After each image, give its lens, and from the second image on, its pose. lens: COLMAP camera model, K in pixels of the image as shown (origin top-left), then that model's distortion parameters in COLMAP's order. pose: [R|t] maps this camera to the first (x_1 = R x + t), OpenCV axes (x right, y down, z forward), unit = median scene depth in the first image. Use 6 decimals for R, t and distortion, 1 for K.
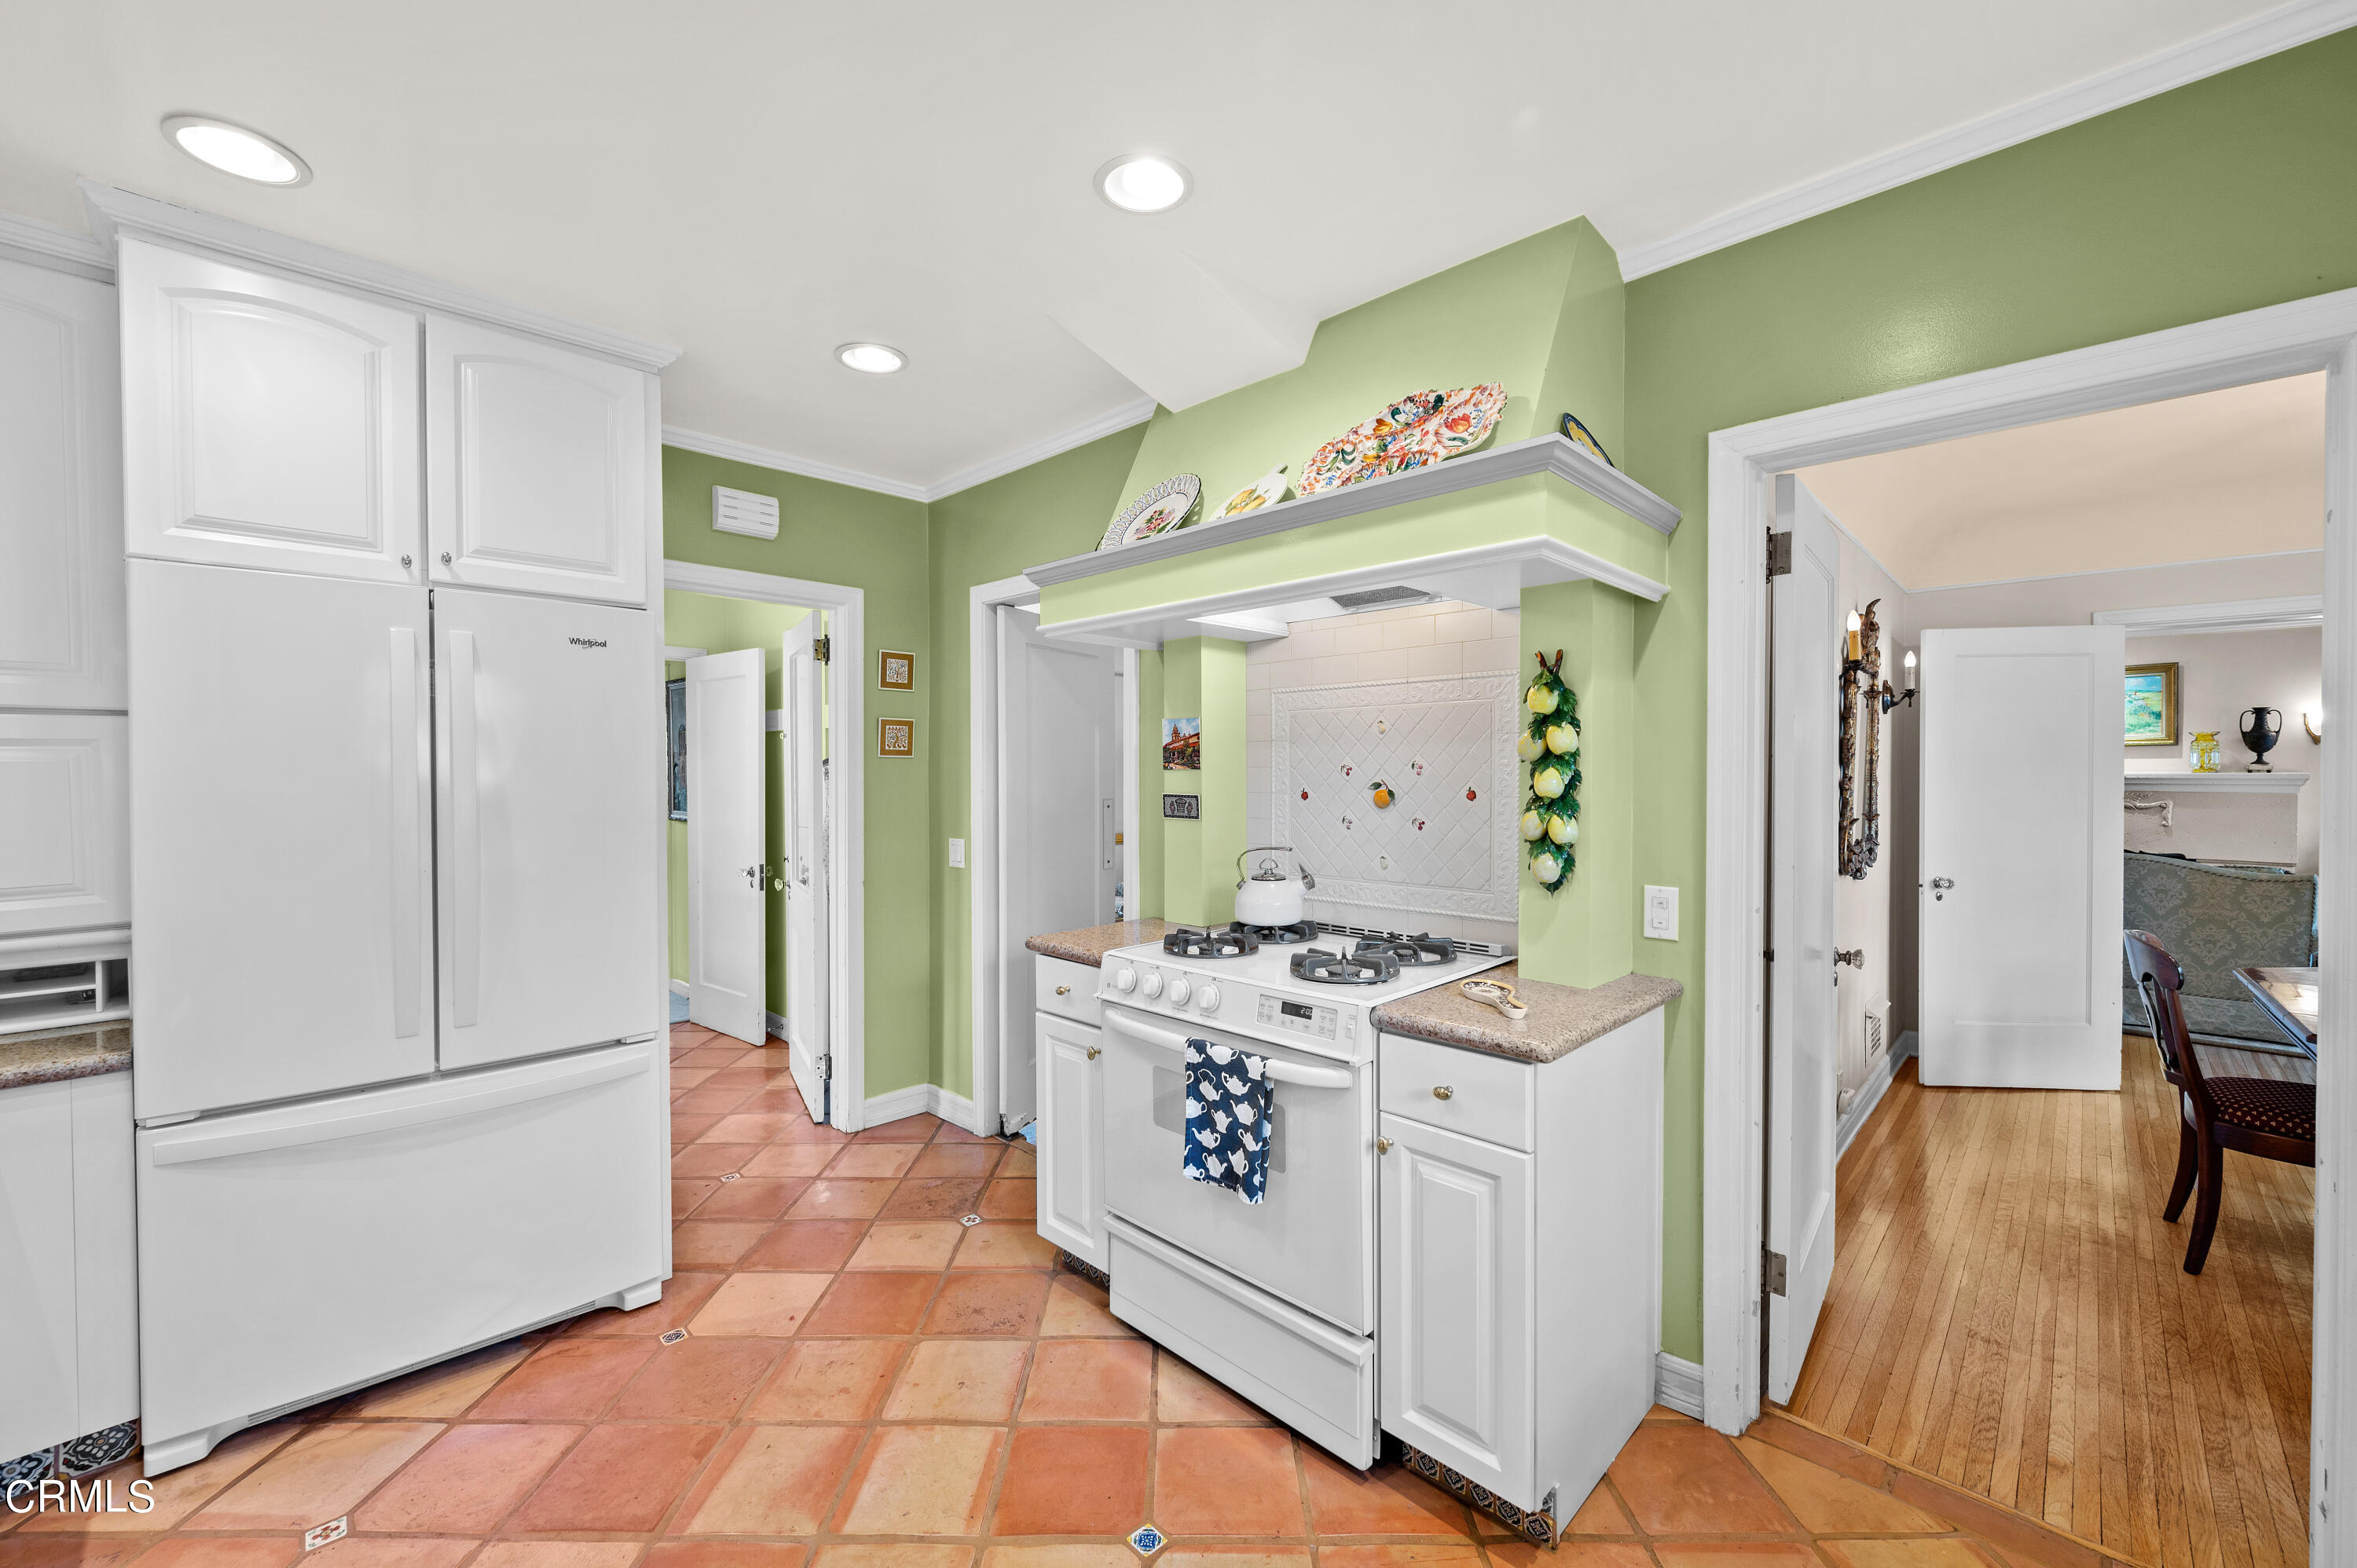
lens RADIAL K [[944.9, 0, 1138.1], [0, 944.9, 792.2], [0, 0, 1]] dist [-0.002030, 0.000146]
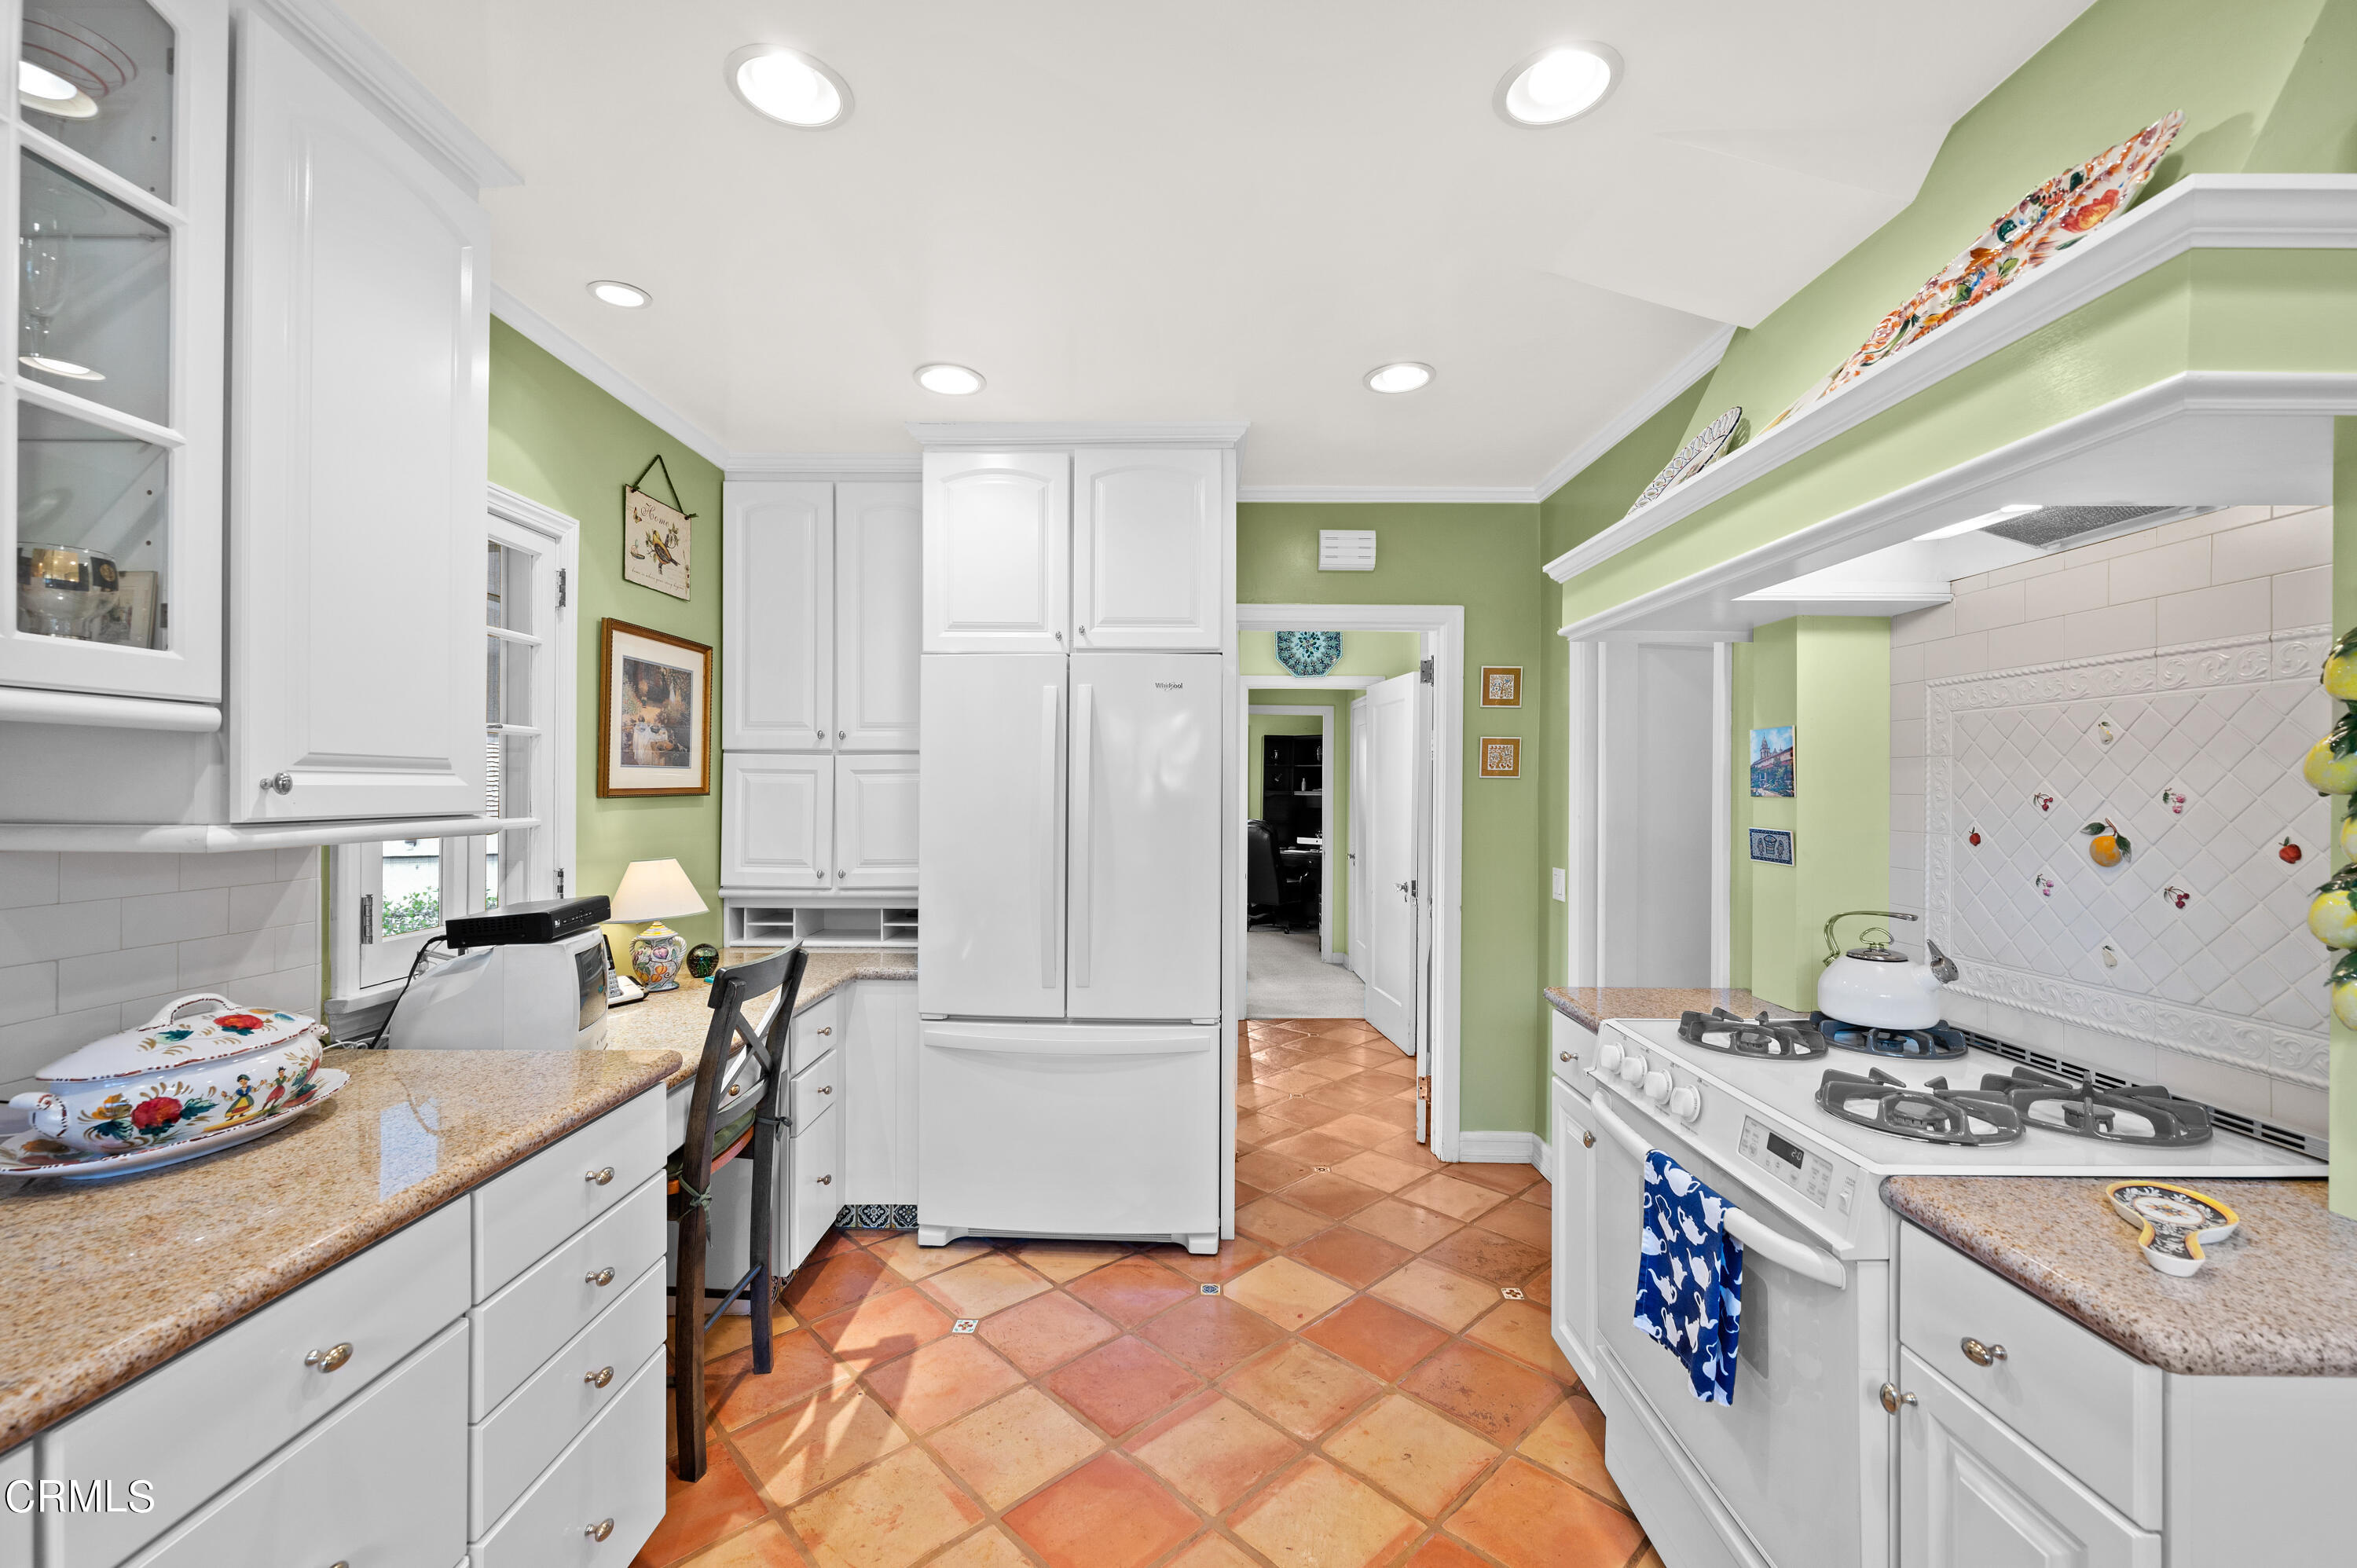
lens RADIAL K [[944.9, 0, 1180.6], [0, 944.9, 790.8], [0, 0, 1]] dist [-0.002030, 0.000146]
pose [[0.703931, 0.009717, -0.710202, 0.299671], [-0.022204, 0.999719, -0.008330, -0.014513], [0.709921, 0.021633, 0.703949, 0.167813]]
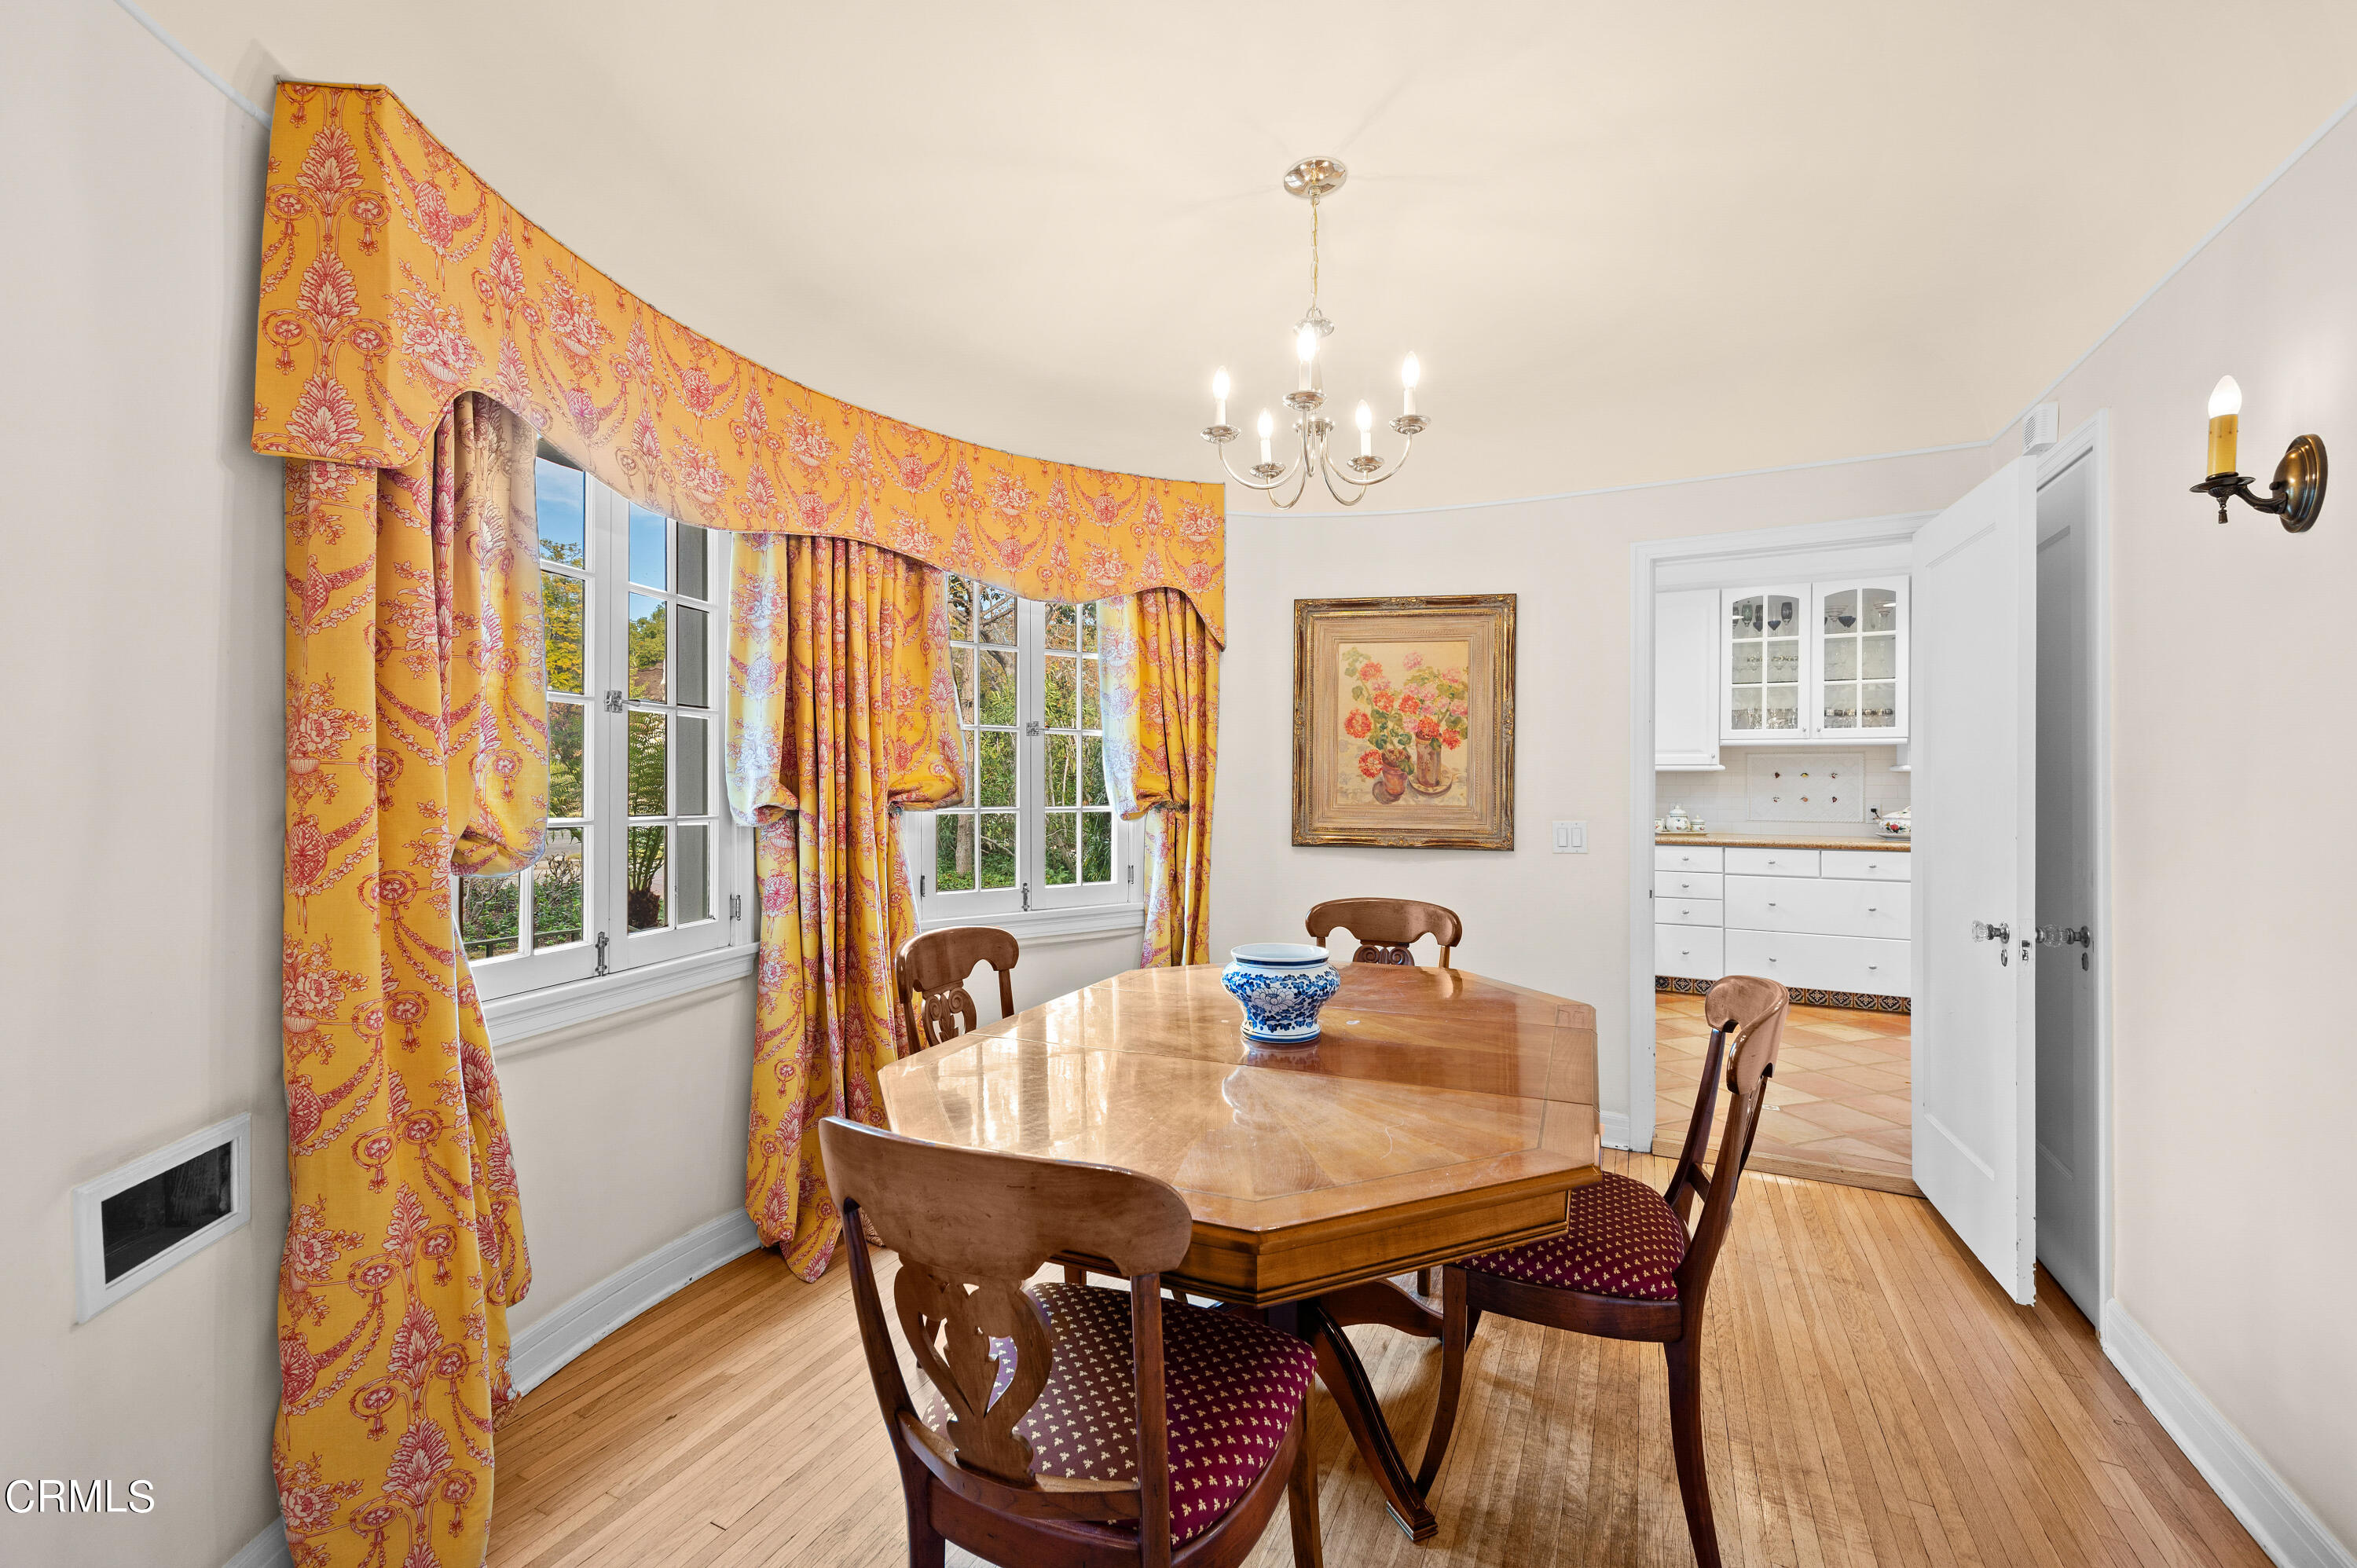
lens RADIAL K [[944.9, 0, 1175.6], [0, 944.9, 782.6], [0, 0, 1]] dist [-0.002030, 0.000146]
pose [[-0.950808, 0.003517, -0.309761, 1.769900], [-0.004187, 0.999698, 0.024204, 0.004050], [0.309752, 0.024310, -0.950506, 1.608774]]
